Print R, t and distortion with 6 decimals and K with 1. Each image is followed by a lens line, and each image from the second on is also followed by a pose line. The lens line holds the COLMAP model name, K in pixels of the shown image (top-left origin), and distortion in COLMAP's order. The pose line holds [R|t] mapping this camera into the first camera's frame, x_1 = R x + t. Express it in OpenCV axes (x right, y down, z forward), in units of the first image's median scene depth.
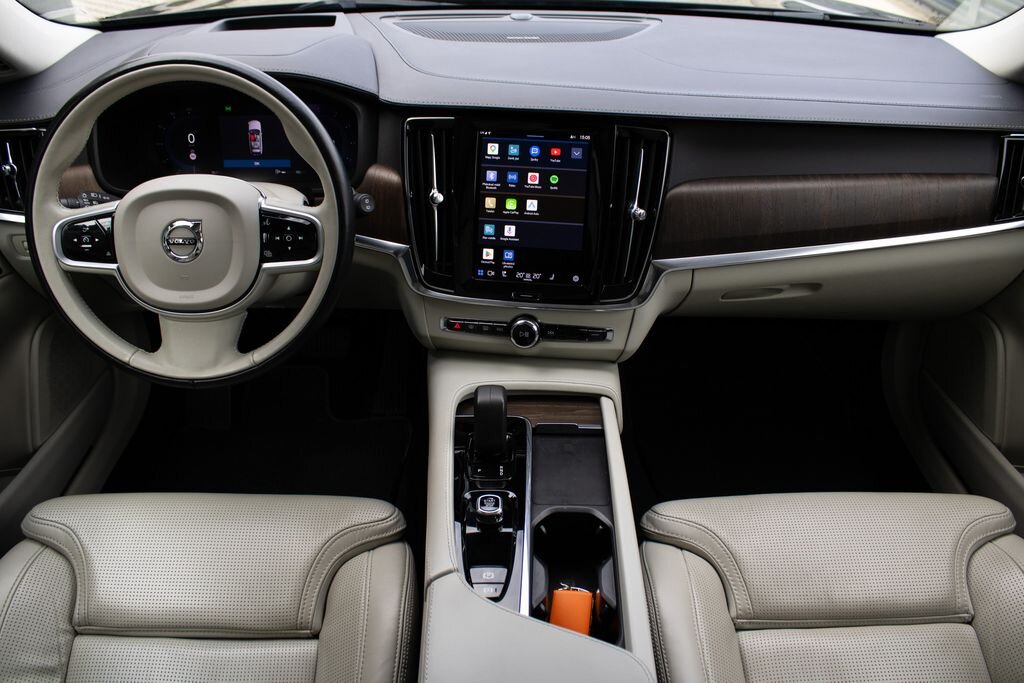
lens RADIAL K [[851.5, 0, 503.7], [0, 851.5, 333.1], [0, 0, 1]] dist [-0.129312, 0.097143]
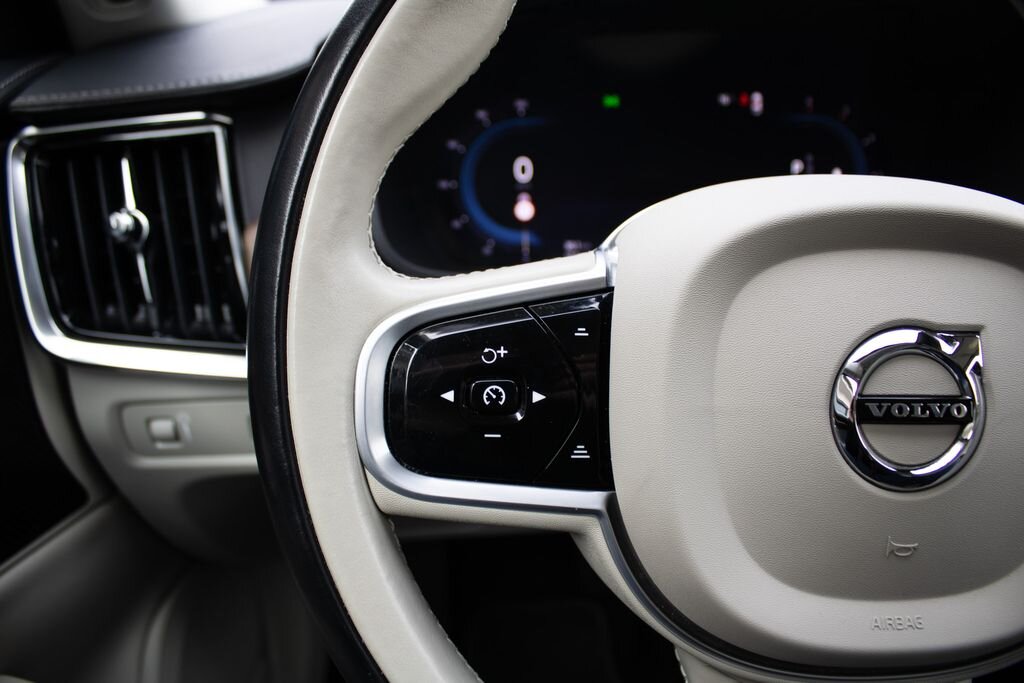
lens RADIAL K [[846.2, 0, 517.5], [0, 846.2, 349.3], [0, 0, 1]] dist [-0.138851, 0.101724]
pose [[0.999287, -0.037062, 0.007187, -0.431968], [0.037728, 0.987261, -0.154569, -0.080595], [-0.001366, 0.154730, 0.987956, 0.644846]]
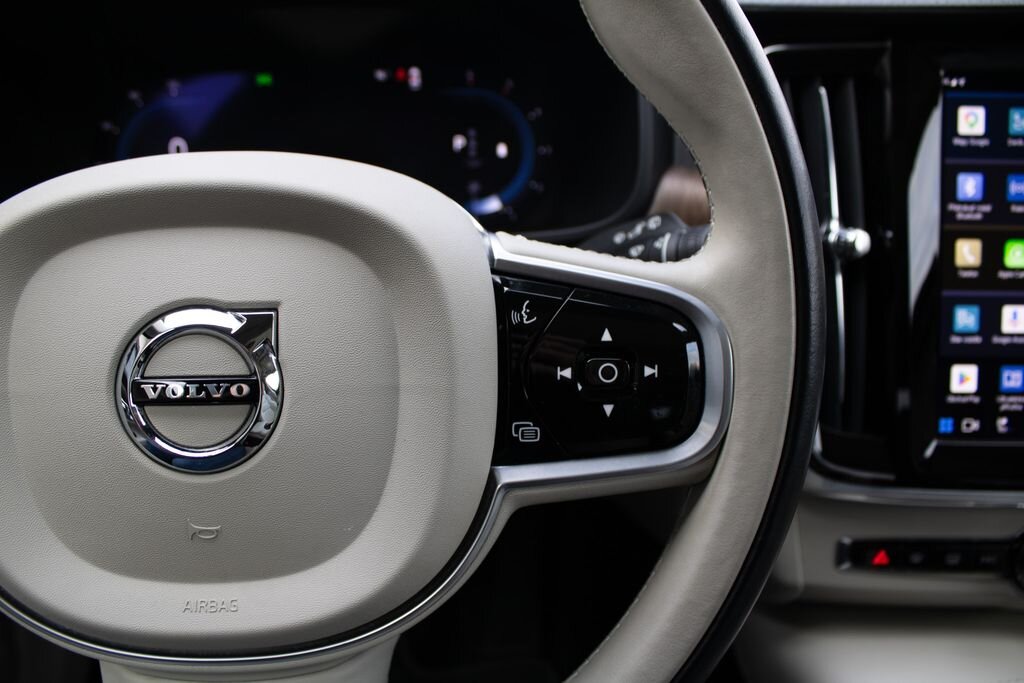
lens RADIAL K [[826.1, 0, 510.2], [0, 826.1, 352.0], [0, 0, 1]] dist [-0.128972, 0.059016]
pose [[0.995841, -0.050969, 0.075517, -0.266535], [0.059597, 0.991366, -0.116795, -0.075328], [-0.068912, 0.120810, 0.990281, 0.647279]]
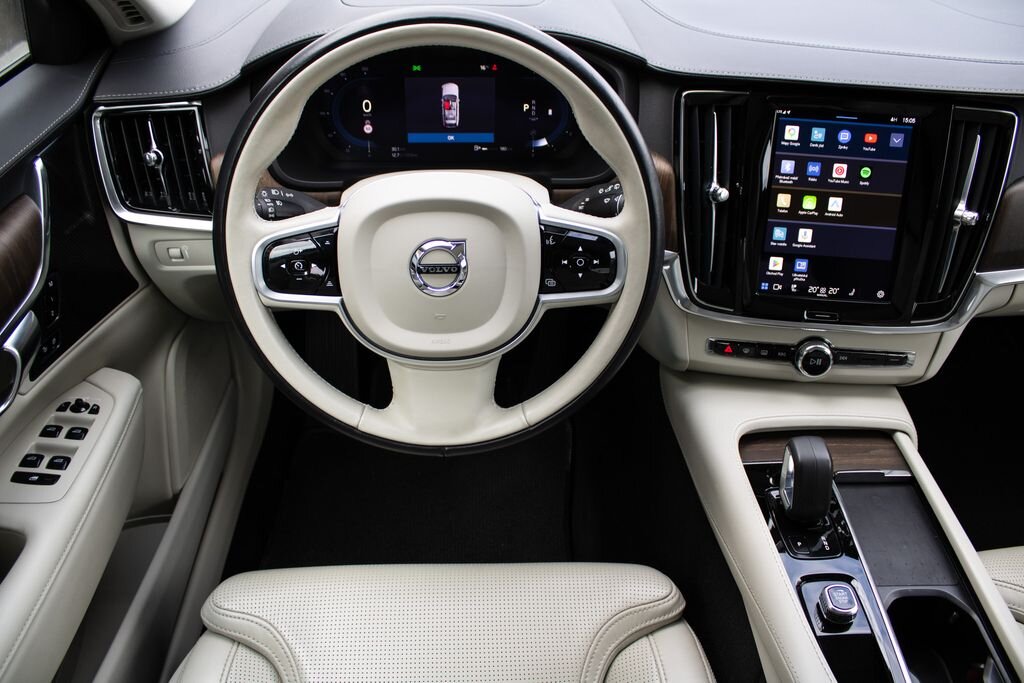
lens RADIAL K [[846.2, 0, 521.5], [0, 846.2, 339.5], [0, 0, 1]] dist [-0.138851, 0.101724]
pose [[0.999385, -0.011809, 0.033015, -0.290374], [0.008384, 0.994747, 0.102021, -0.105875], [-0.034046, -0.101681, 0.994234, 0.219171]]
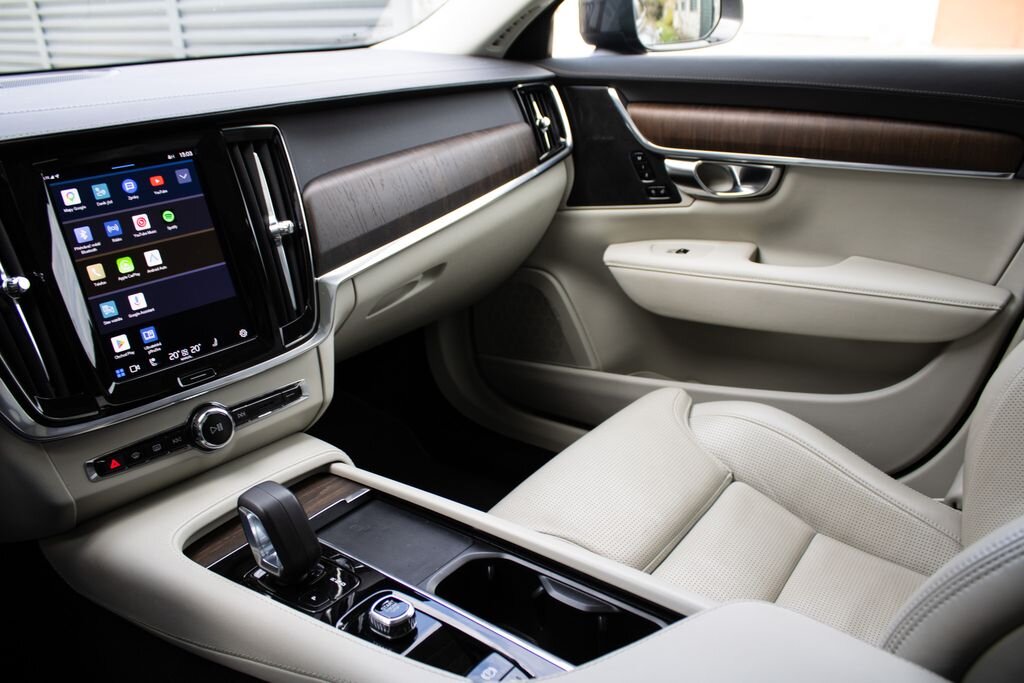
lens RADIAL K [[846.2, 0, 509.3], [0, 846.2, 332.6], [0, 0, 1]] dist [-0.138851, 0.101724]
pose [[0.594627, -0.315694, 0.739429, -0.323389], [0.455442, 0.890158, 0.013794, 0.032320], [-0.662564, 0.328565, 0.673093, 0.353204]]
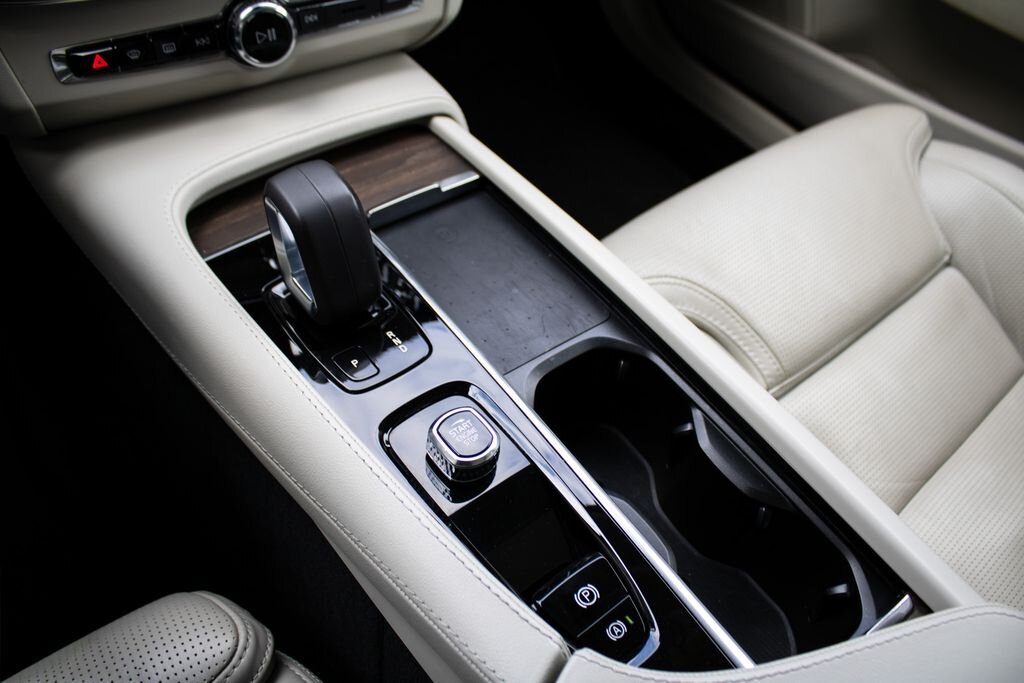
lens RADIAL K [[846.2, 0, 517.3], [0, 846.2, 343.3], [0, 0, 1]] dist [-0.138851, 0.101724]
pose [[0.768720, -0.429731, 0.473709, -0.151824], [0.223730, 0.874531, 0.430279, -0.014364], [-0.599178, -0.224781, 0.768414, 0.561986]]
